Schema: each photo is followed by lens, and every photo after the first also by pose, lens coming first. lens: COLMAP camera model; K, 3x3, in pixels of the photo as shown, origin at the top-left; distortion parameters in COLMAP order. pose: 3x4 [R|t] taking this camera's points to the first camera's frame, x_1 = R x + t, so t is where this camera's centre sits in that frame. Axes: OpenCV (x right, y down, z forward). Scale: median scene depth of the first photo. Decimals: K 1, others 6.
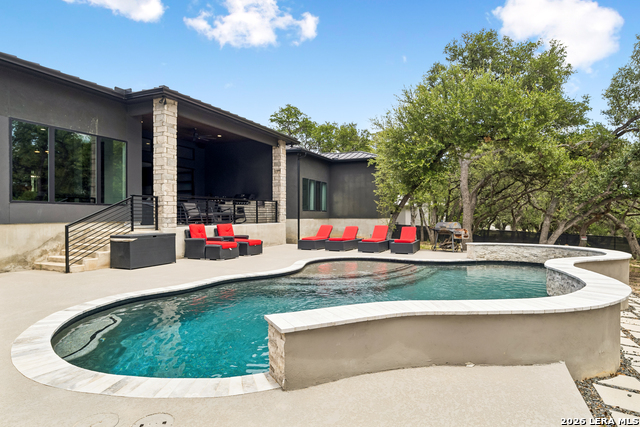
lens RADIAL K [[379.9, 0, 320.5], [0, 379.9, 215.5], [0, 0, 1]] dist [-0.008238, -0.002062]
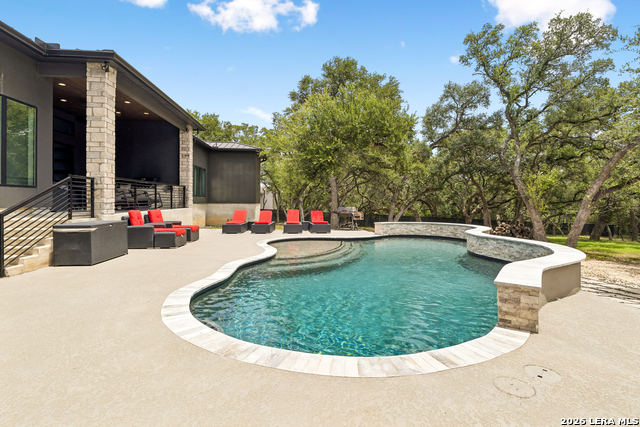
lens RADIAL K [[333.3, 0, 324.7], [0, 333.3, 202.5], [0, 0, 1]] dist [-0.007383, -0.000171]
pose [[0.863465, 0.002520, 0.504403, -0.346359], [-0.005177, 0.999979, 0.003866, -0.001073], [-0.504383, -0.005950, 0.863460, 0.092121]]
